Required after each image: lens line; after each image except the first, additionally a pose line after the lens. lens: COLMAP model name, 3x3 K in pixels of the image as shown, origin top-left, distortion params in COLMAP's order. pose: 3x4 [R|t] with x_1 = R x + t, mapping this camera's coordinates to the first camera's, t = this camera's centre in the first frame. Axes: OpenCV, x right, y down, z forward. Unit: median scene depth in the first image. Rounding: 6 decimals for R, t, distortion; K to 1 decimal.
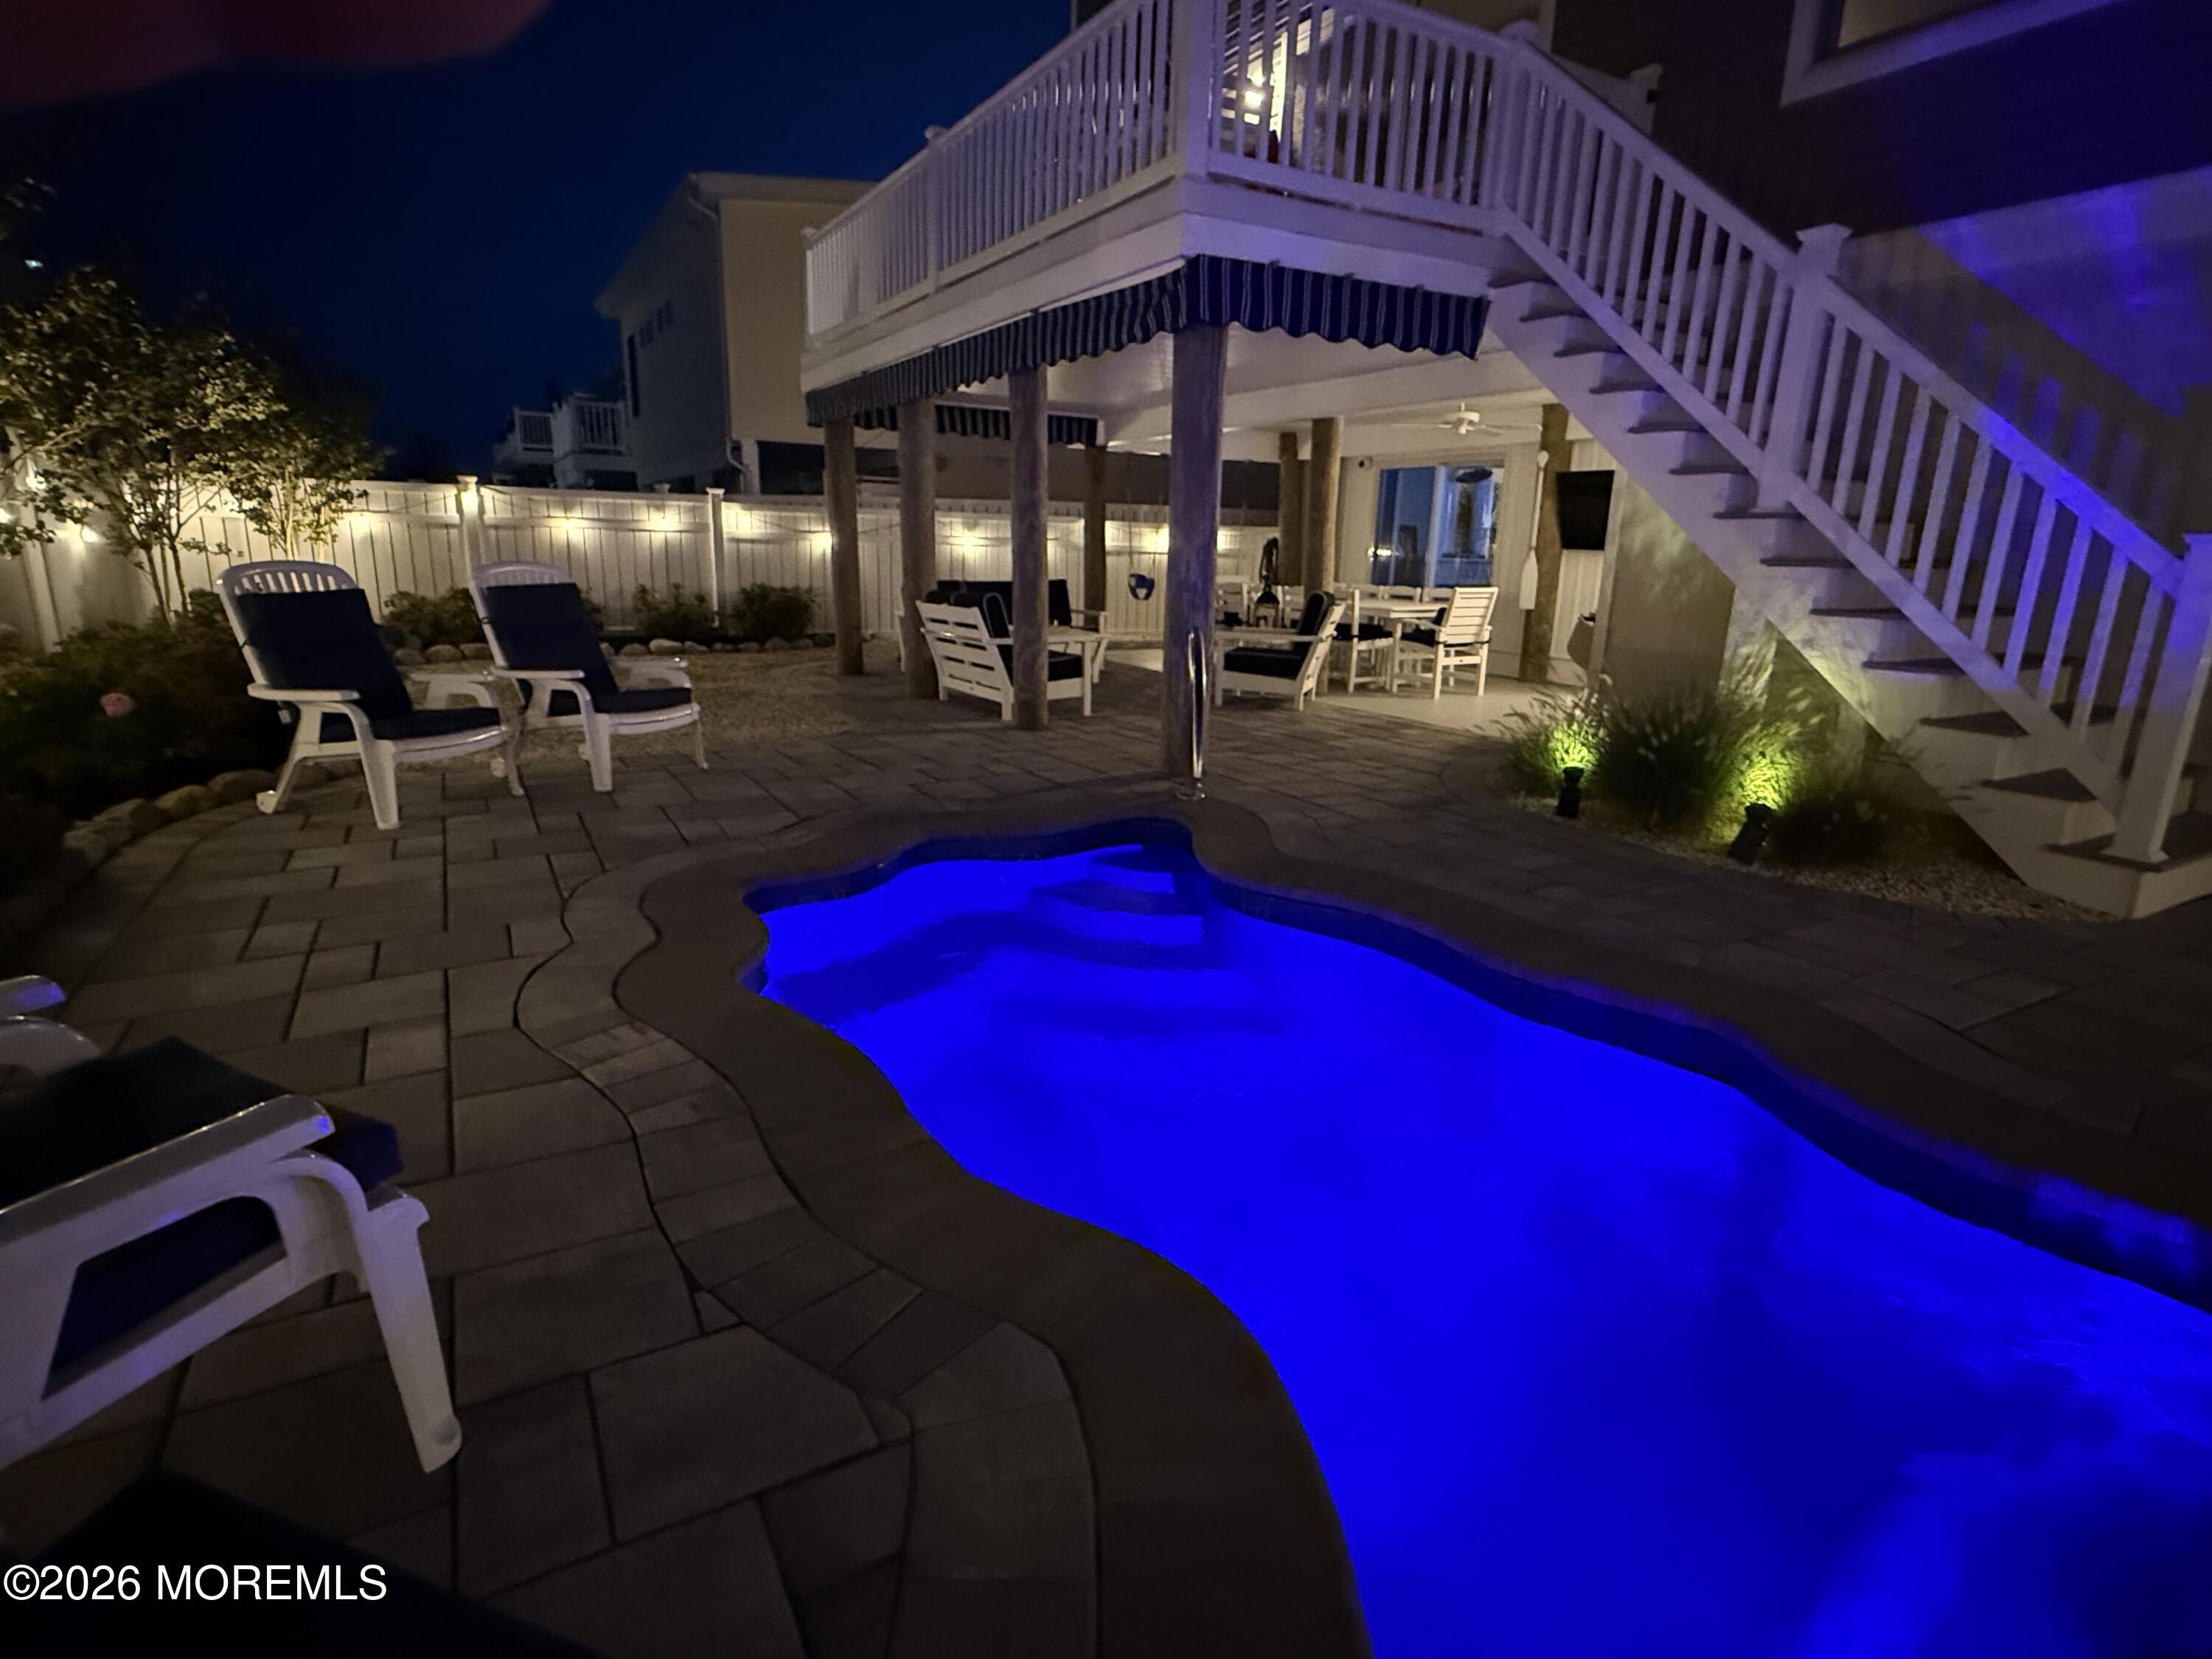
lens RADIAL K [[1128.8, 0, 1106.0], [0, 1128.8, 829.5], [0, 0, 1]] dist [-0.003742, -0.000731]
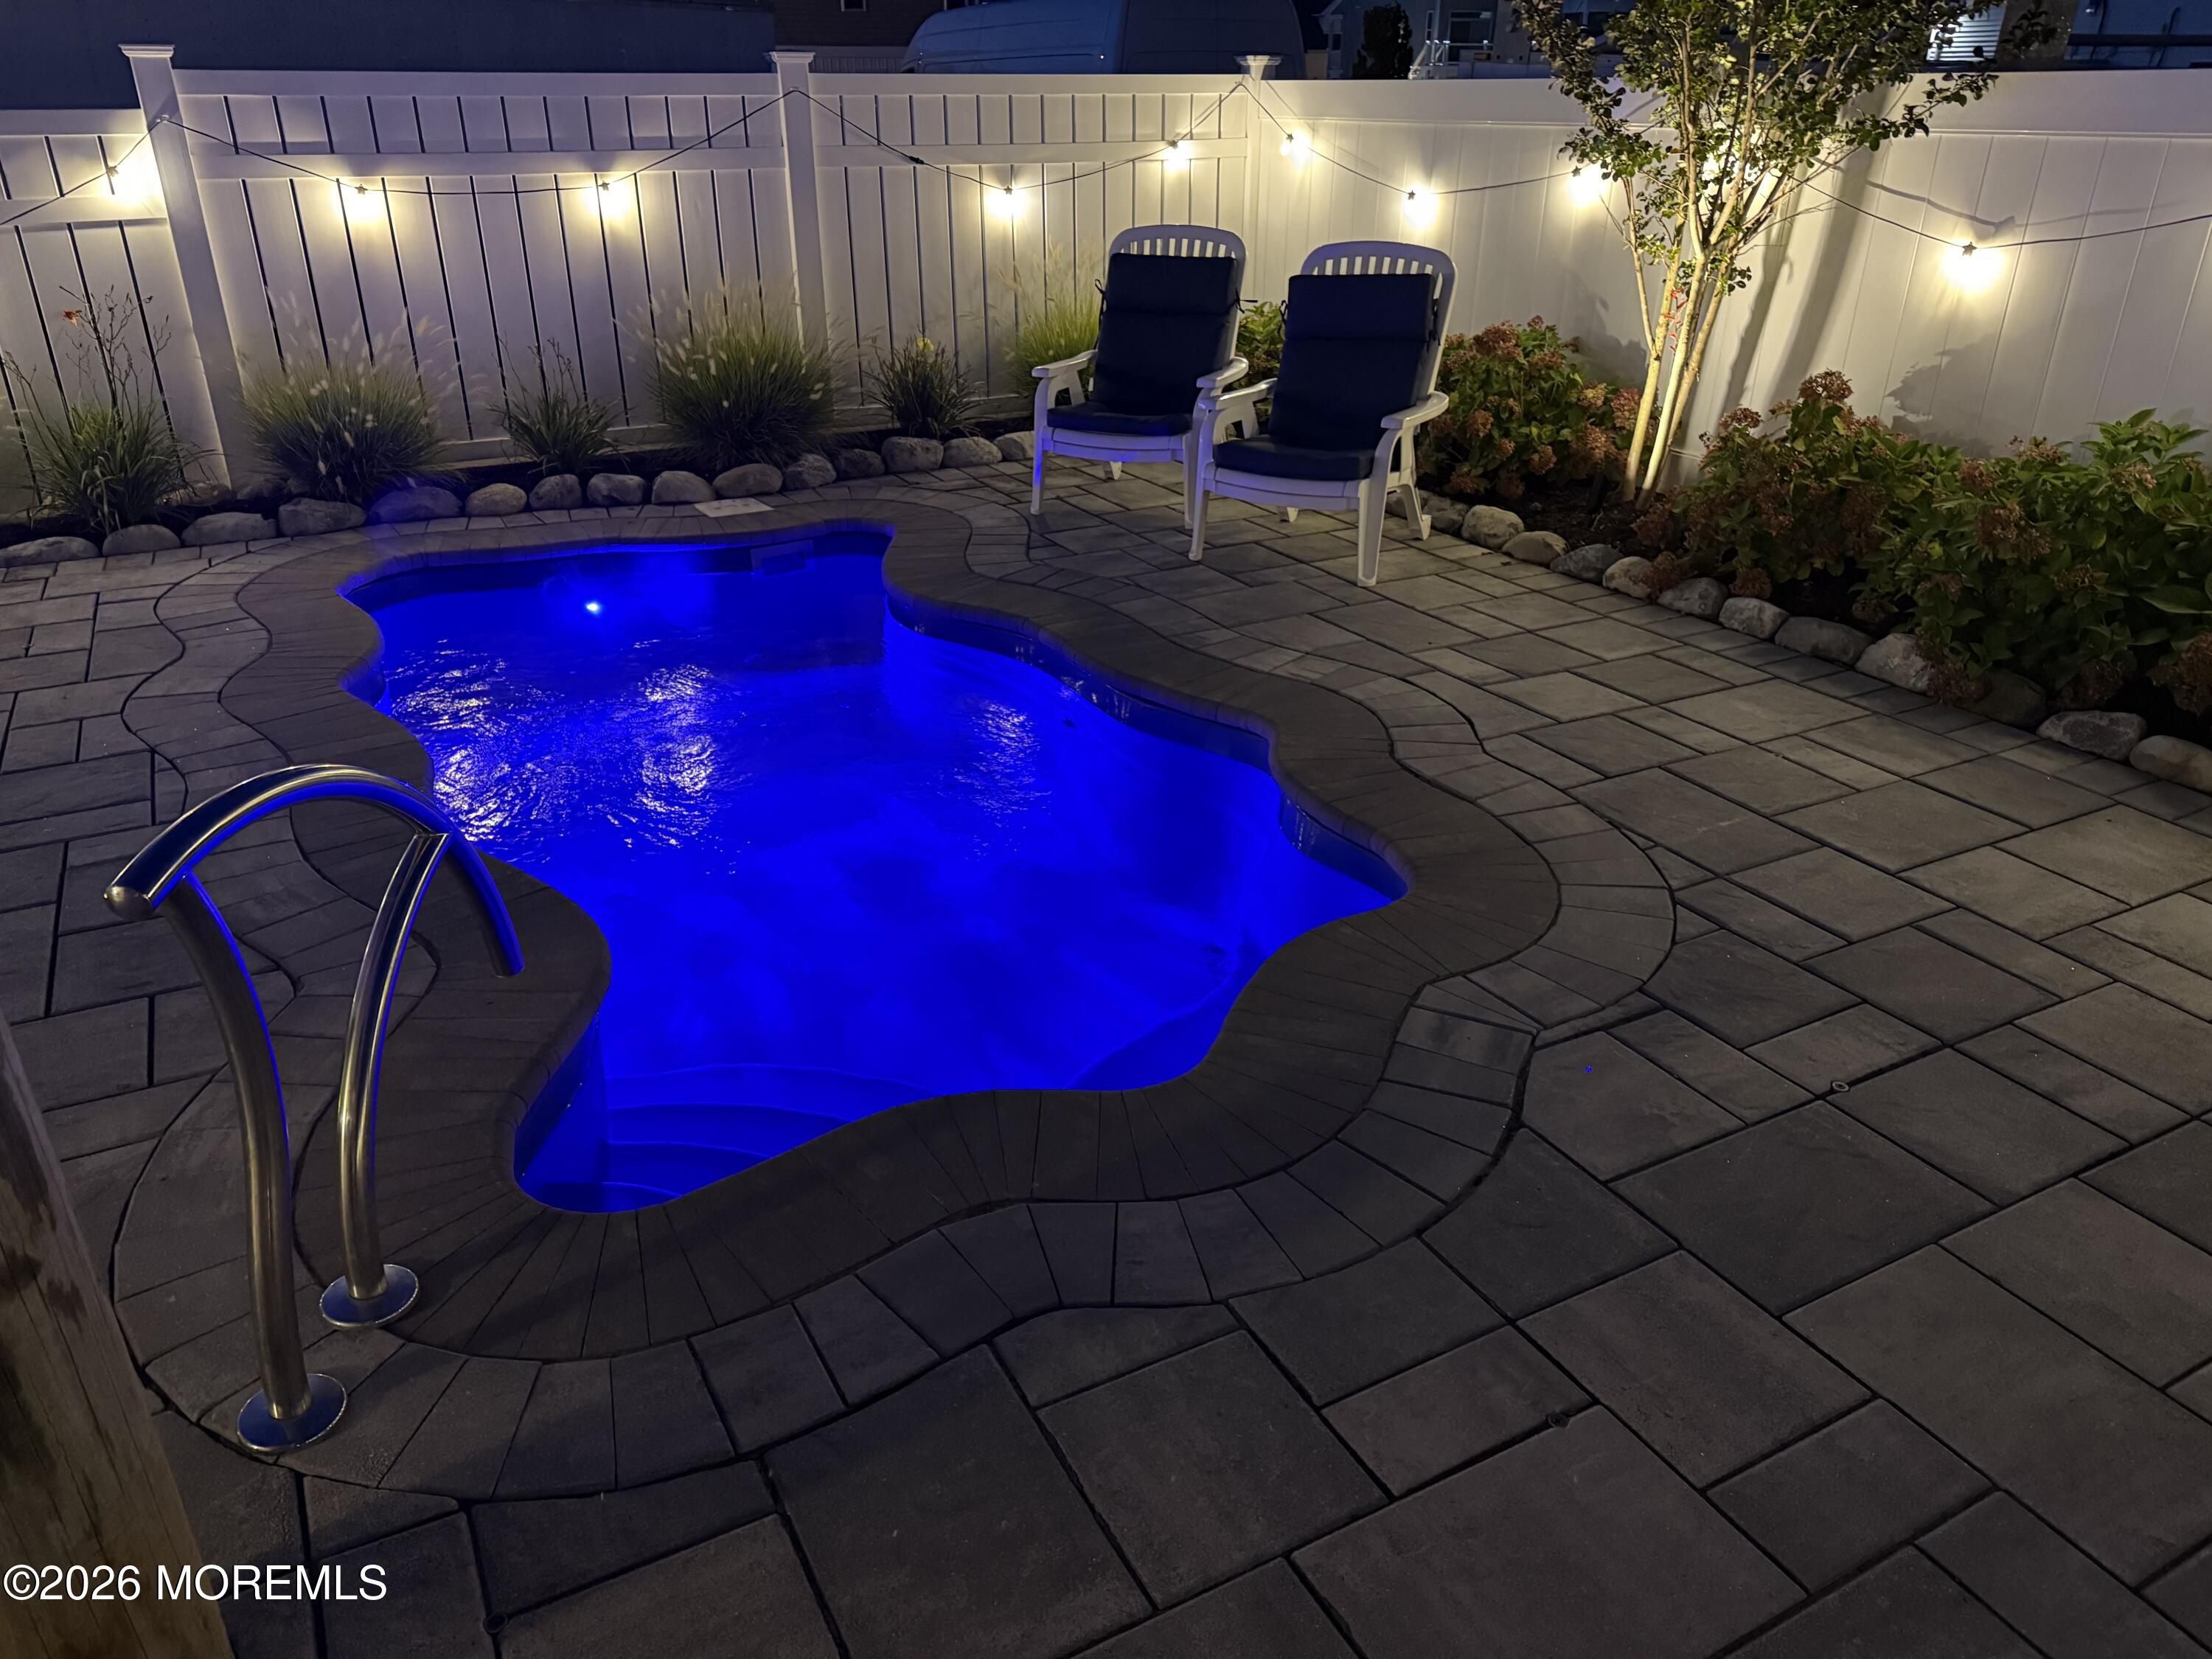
lens RADIAL K [[1573.4, 0, 1100.0], [0, 1573.4, 826.9], [0, 0, 1]] dist [0.038895, -0.041537]
pose [[-0.999517, -0.029979, 0.008173, -0.157550], [-0.017925, 0.771139, 0.636414, -0.551787], [-0.025382, 0.635960, -0.771304, 1.732989]]
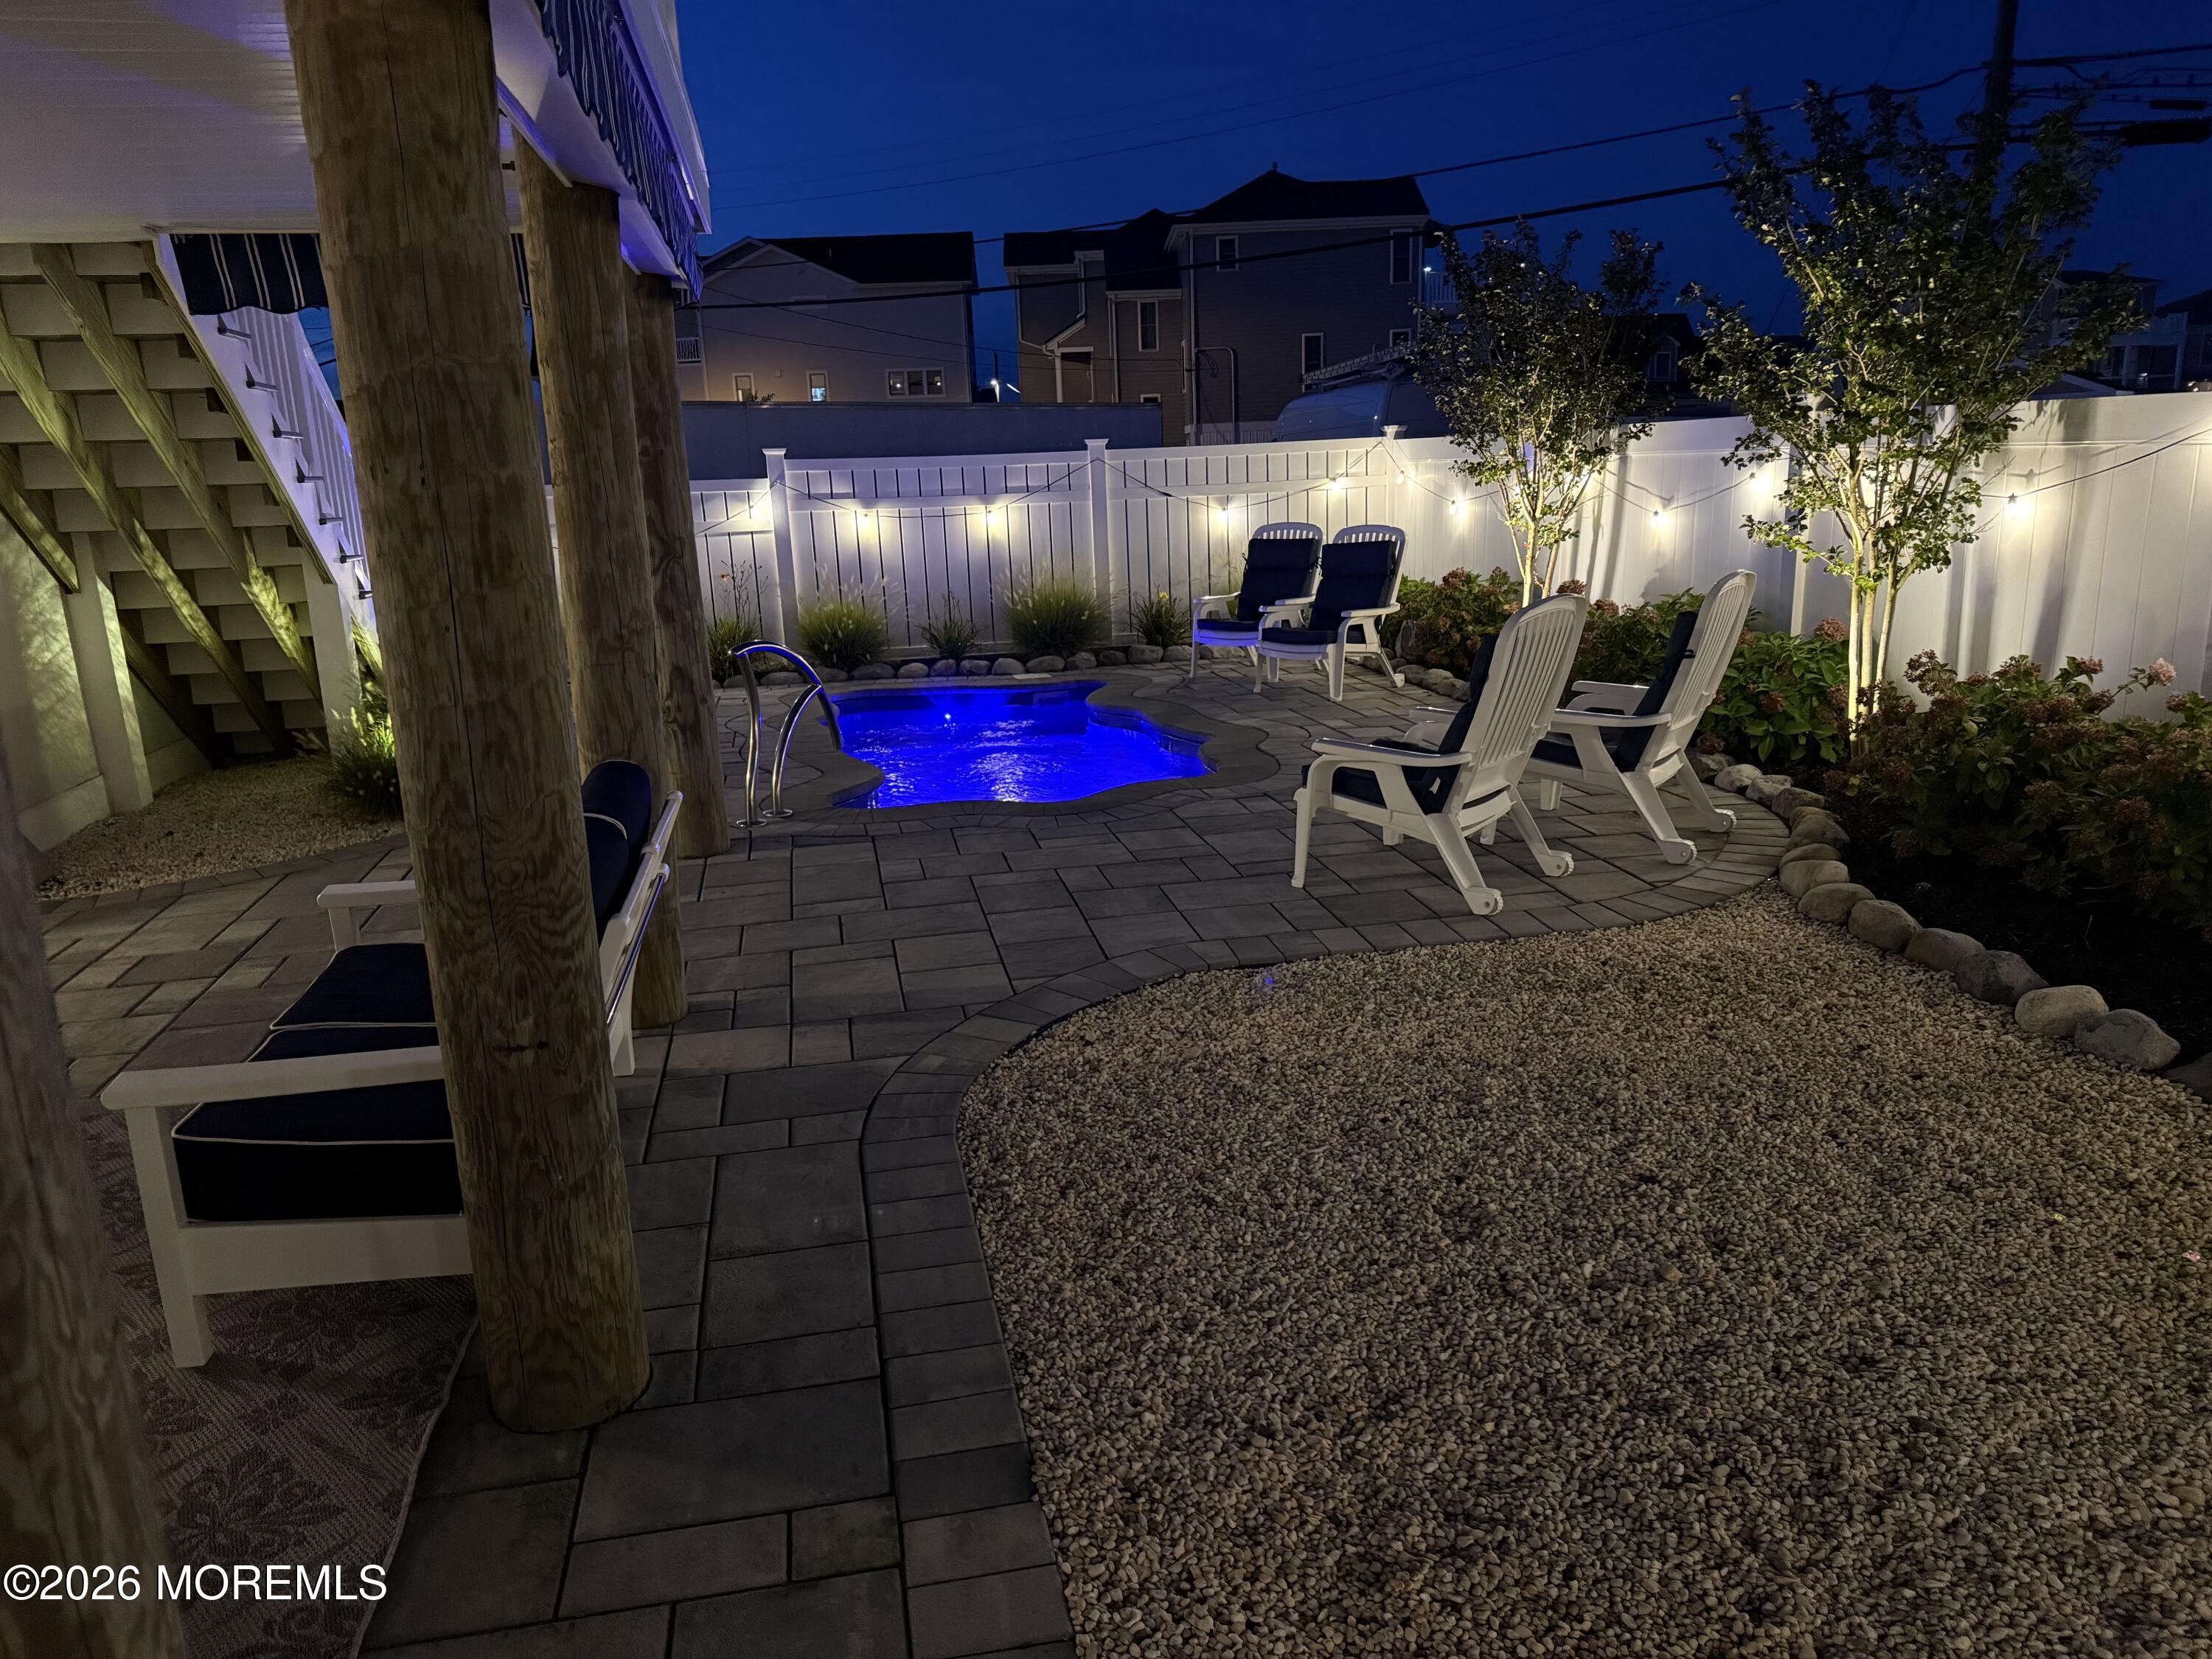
lens RADIAL K [[1572.0, 0, 1121.1], [0, 1572.0, 827.7], [0, 0, 1]] dist [0.159979, -0.141594]
pose [[-0.950232, -0.058220, 0.306056, -0.859079], [0.092640, 0.885143, 0.456004, -0.851882], [-0.297452, 0.461662, -0.835698, 2.865143]]
